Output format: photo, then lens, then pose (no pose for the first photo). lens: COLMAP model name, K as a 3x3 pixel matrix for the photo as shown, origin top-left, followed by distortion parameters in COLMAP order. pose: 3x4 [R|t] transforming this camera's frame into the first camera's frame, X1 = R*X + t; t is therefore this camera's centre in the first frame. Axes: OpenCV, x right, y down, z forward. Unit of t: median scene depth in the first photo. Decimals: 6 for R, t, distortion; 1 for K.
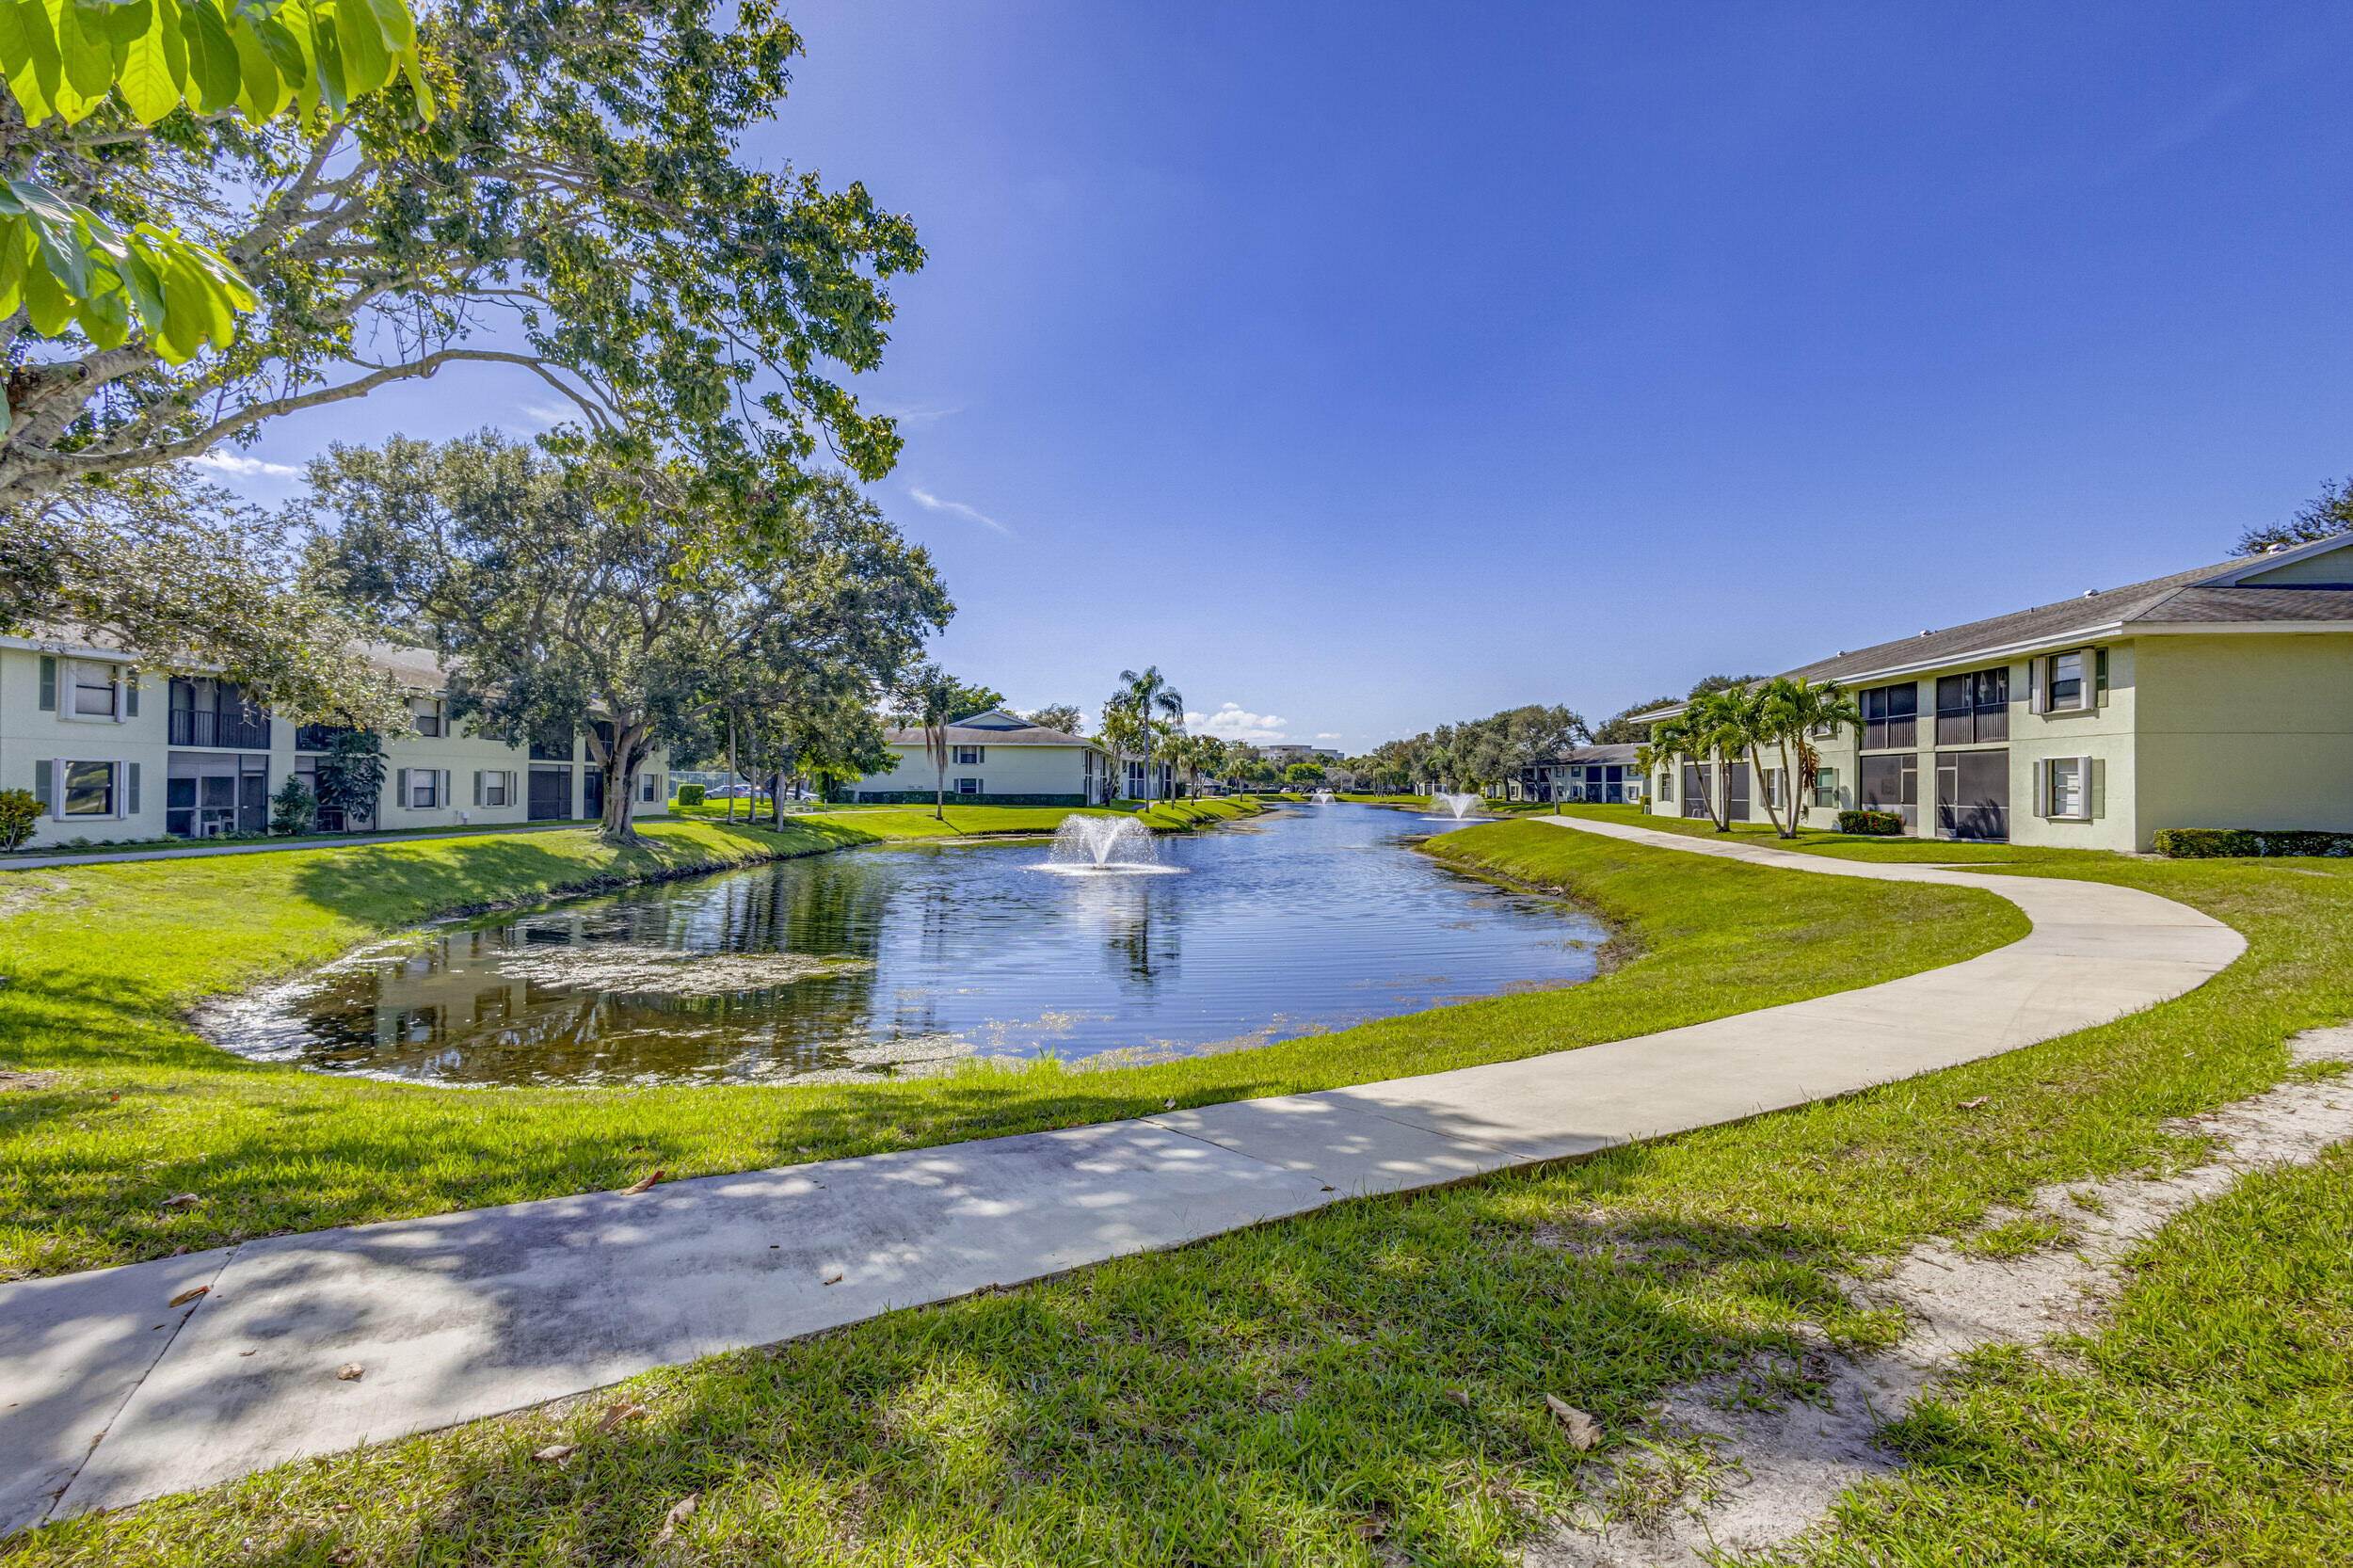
lens RADIAL K [[1081.9, 0, 1177.6], [0, 1081.9, 776.1], [0, 0, 1]] dist [0.004541, -0.000206]
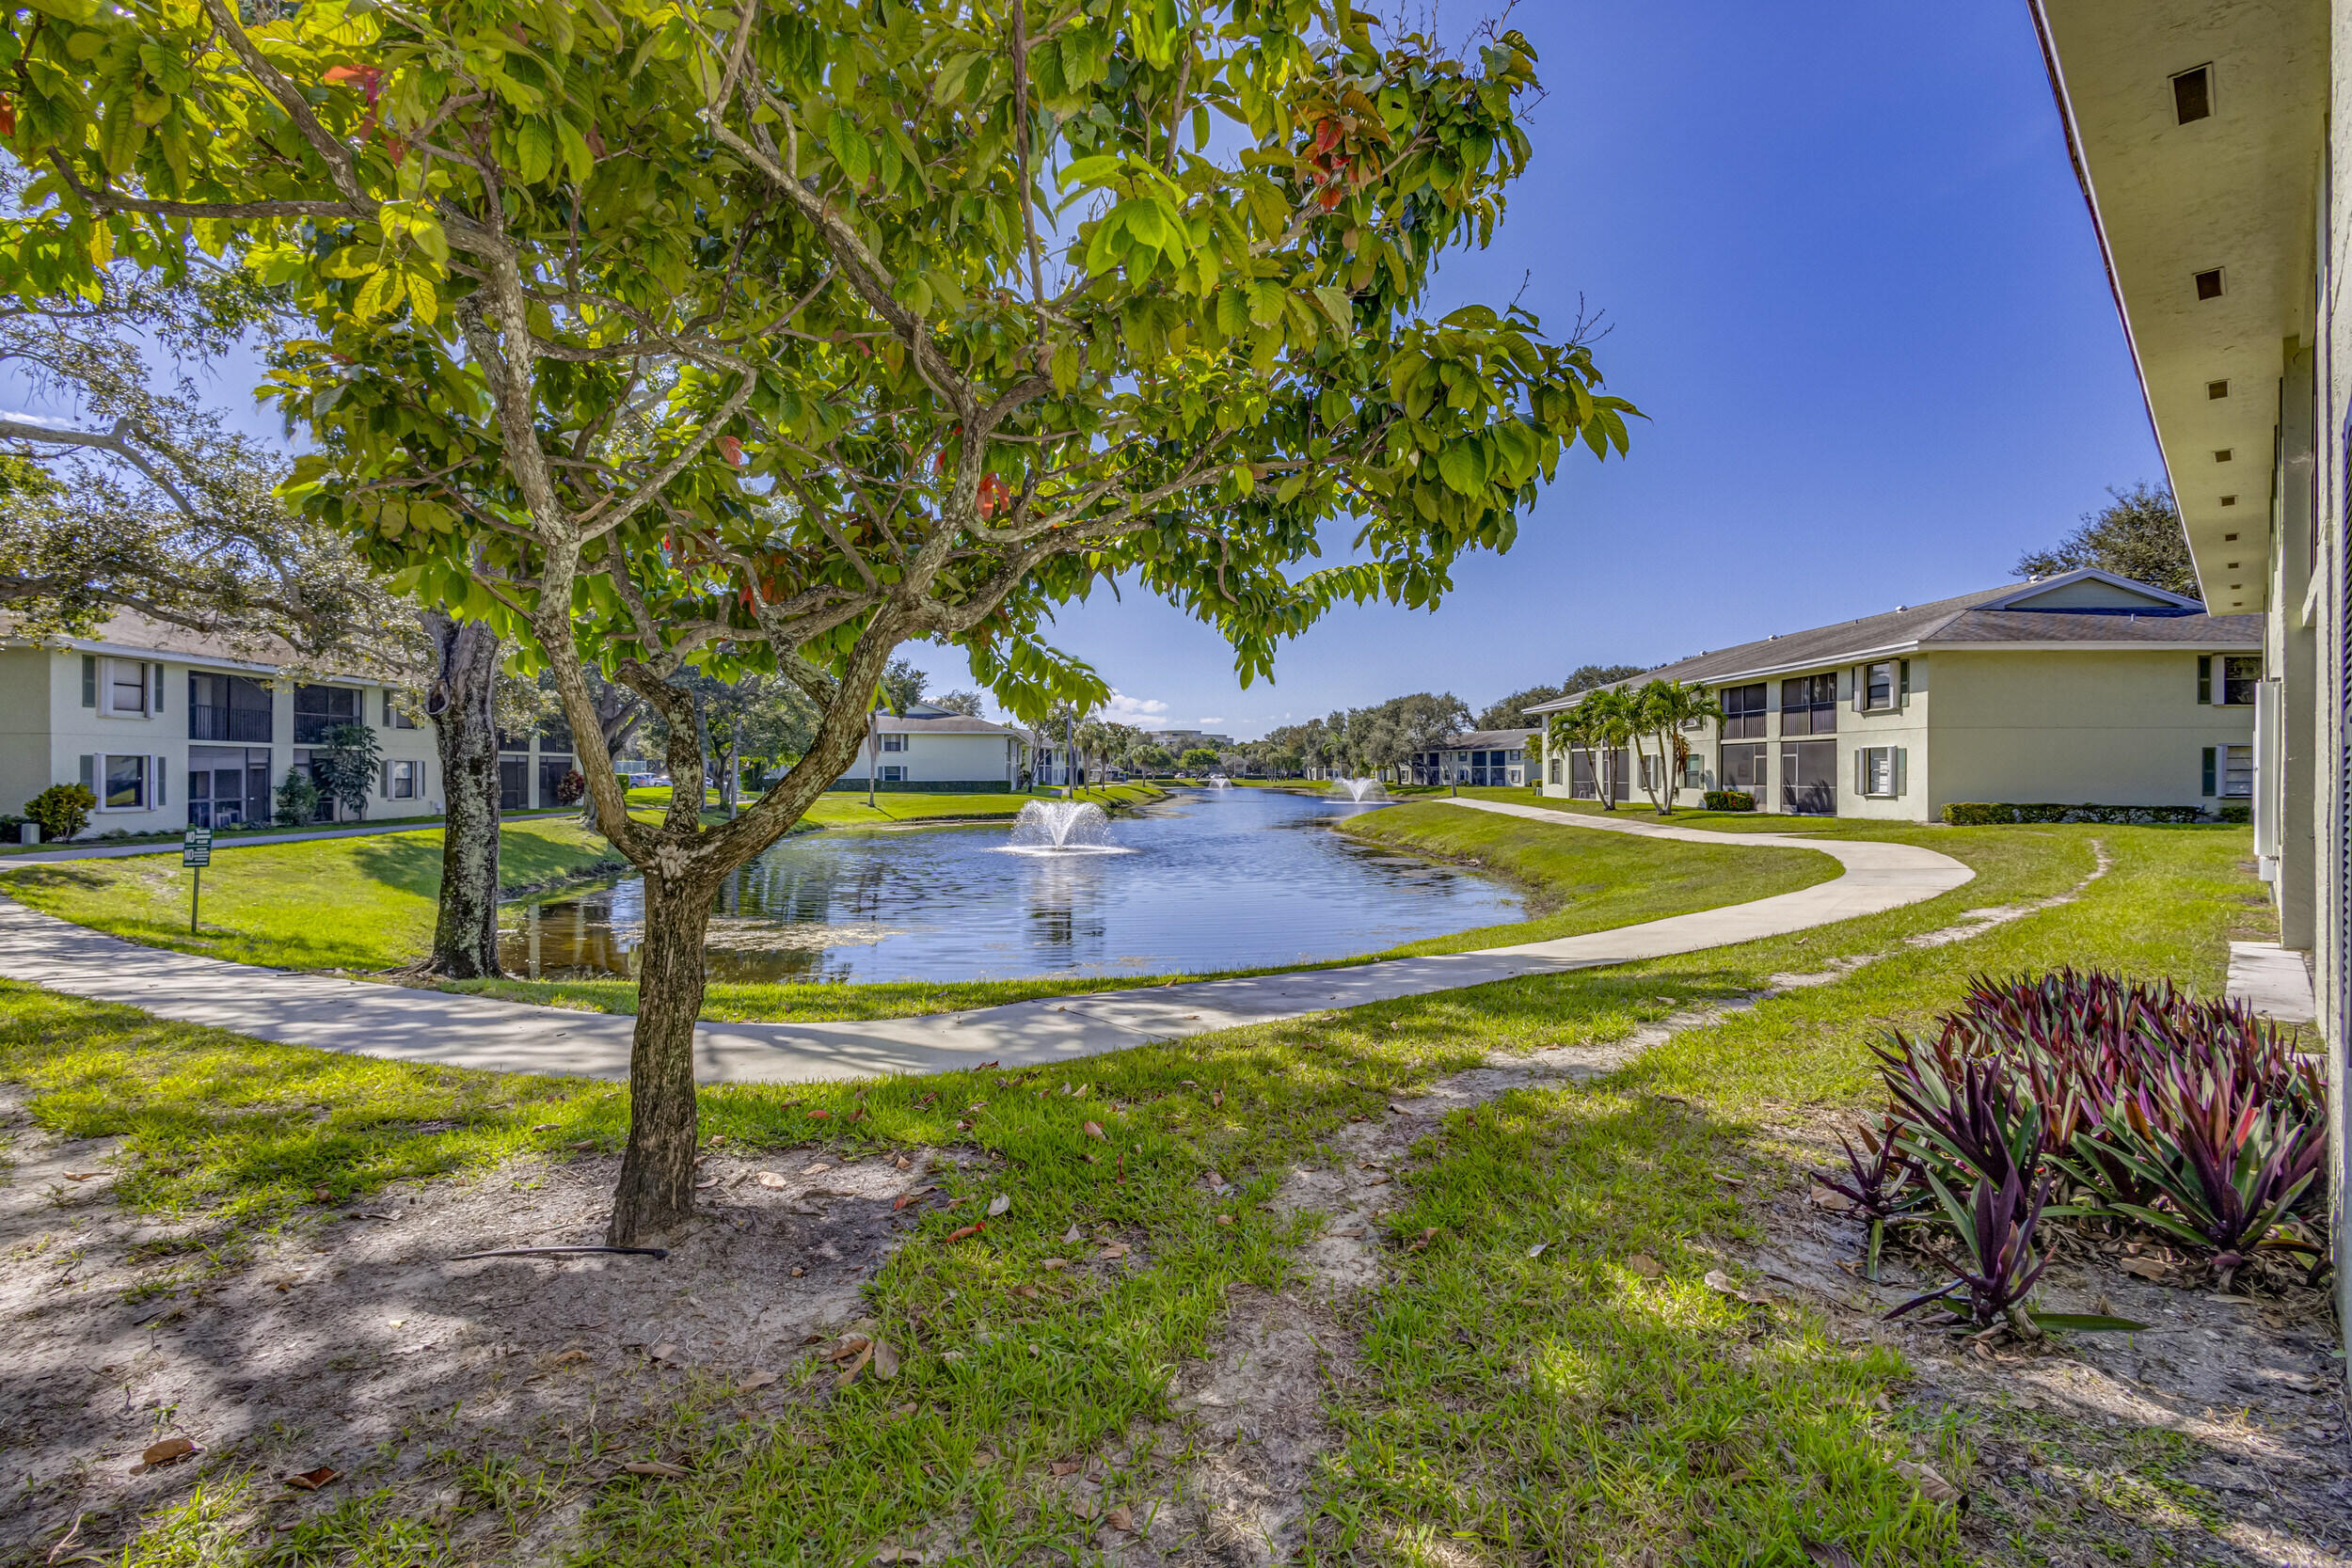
lens RADIAL K [[1096.4, 0, 1173.9], [0, 1096.4, 776.1], [0, 0, 1]] dist [0.000768, -0.000248]
pose [[0.994477, -0.006012, 0.104784, -0.079249], [0.004576, 0.999892, 0.013945, -0.003141], [-0.104856, -0.013388, 0.994397, -0.112659]]
